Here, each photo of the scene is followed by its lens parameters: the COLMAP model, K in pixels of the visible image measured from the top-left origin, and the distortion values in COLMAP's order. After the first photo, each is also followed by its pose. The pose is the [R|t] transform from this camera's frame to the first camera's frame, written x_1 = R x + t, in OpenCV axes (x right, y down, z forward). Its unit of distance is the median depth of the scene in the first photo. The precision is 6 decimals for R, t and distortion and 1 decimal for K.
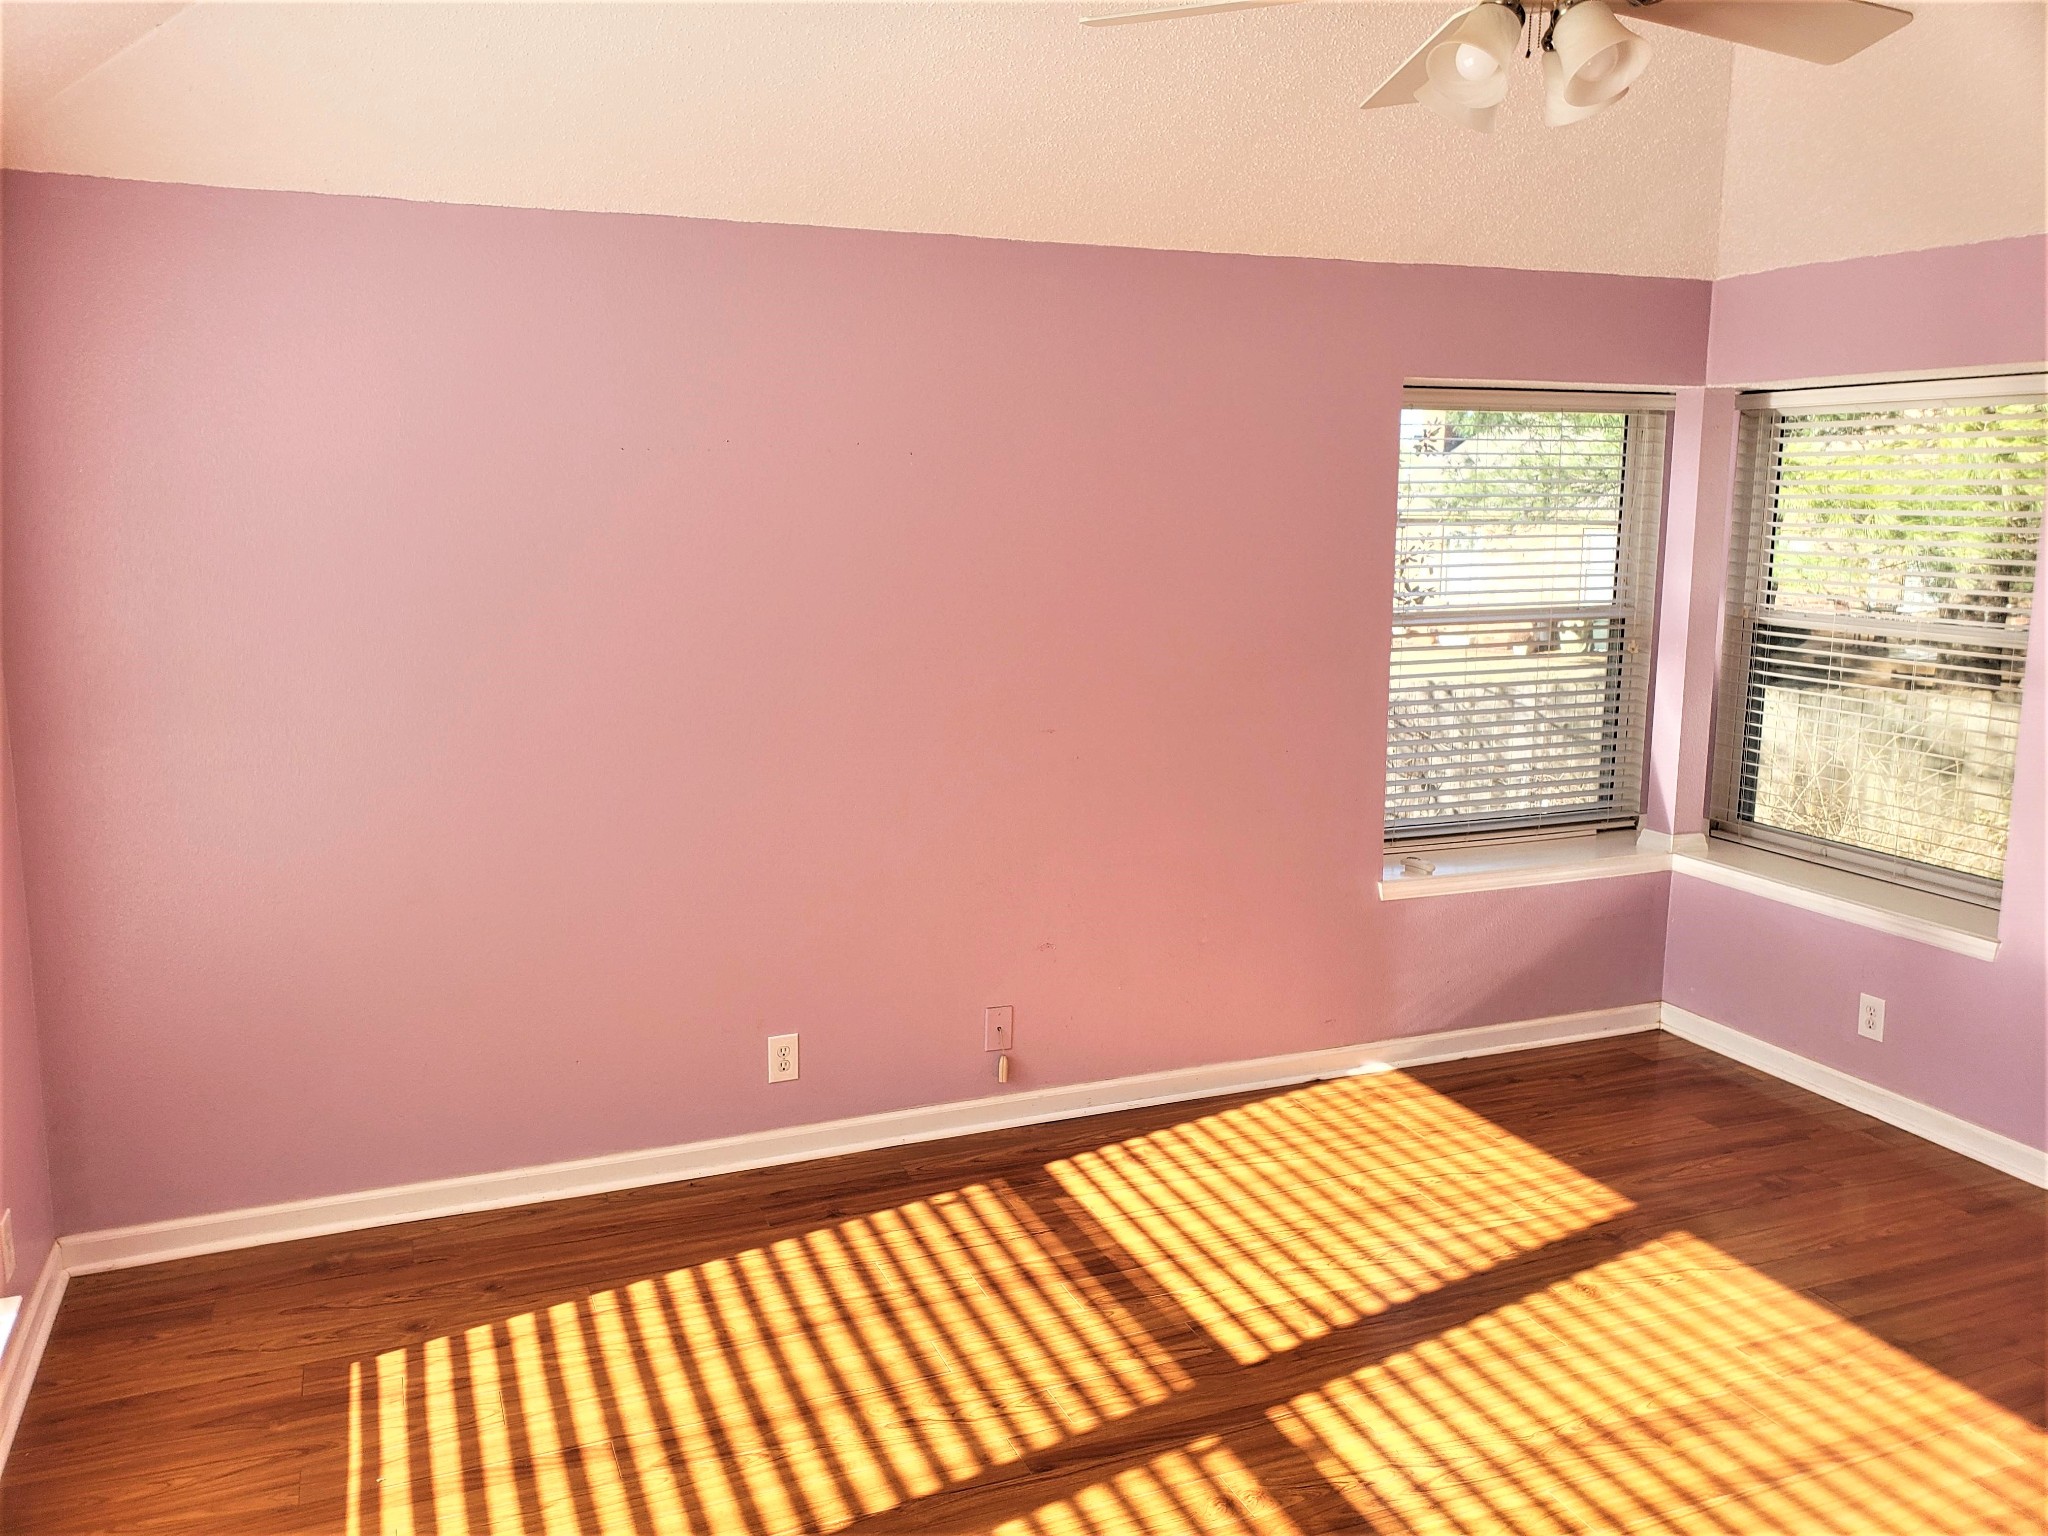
lens RADIAL K [[1596.7, 0, 1025.7], [0, 1596.7, 780.2], [0, 0, 1]] dist [0.009668, -0.000507]
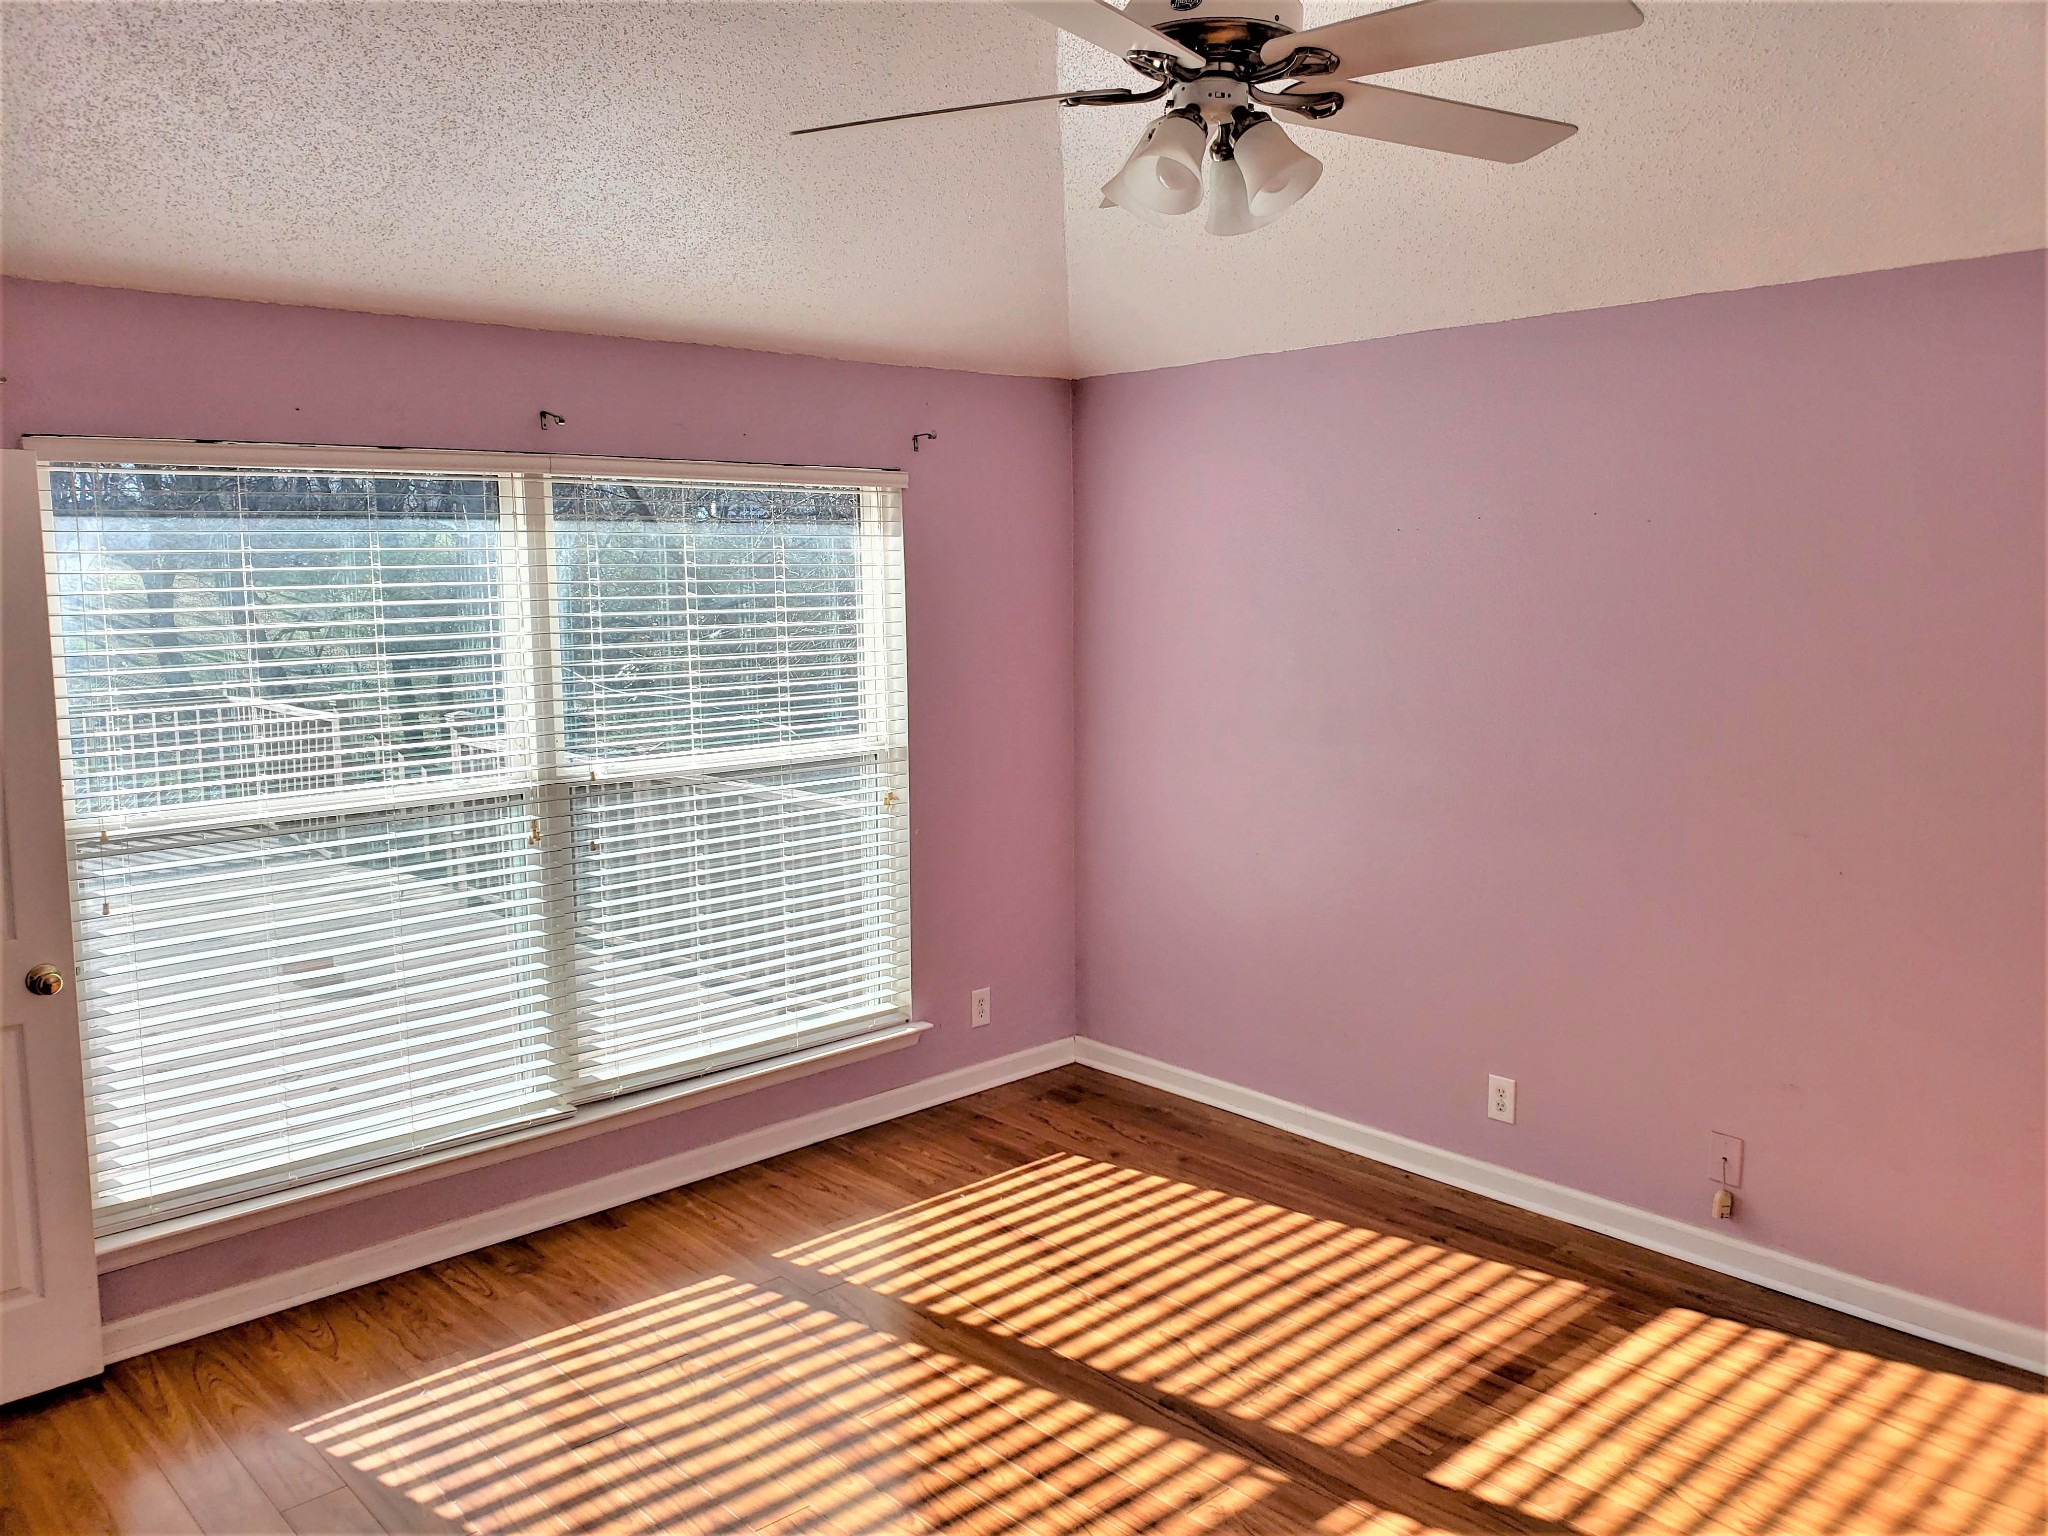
lens RADIAL K [[1596.7, 0, 1029.2], [0, 1596.7, 758.8], [0, 0, 1]] dist [0.009668, -0.000507]
pose [[0.378011, 0.119906, -0.918003, 0.832560], [-0.174527, 0.983028, 0.056534, -0.063402], [0.909202, 0.138846, 0.392523, 0.338183]]
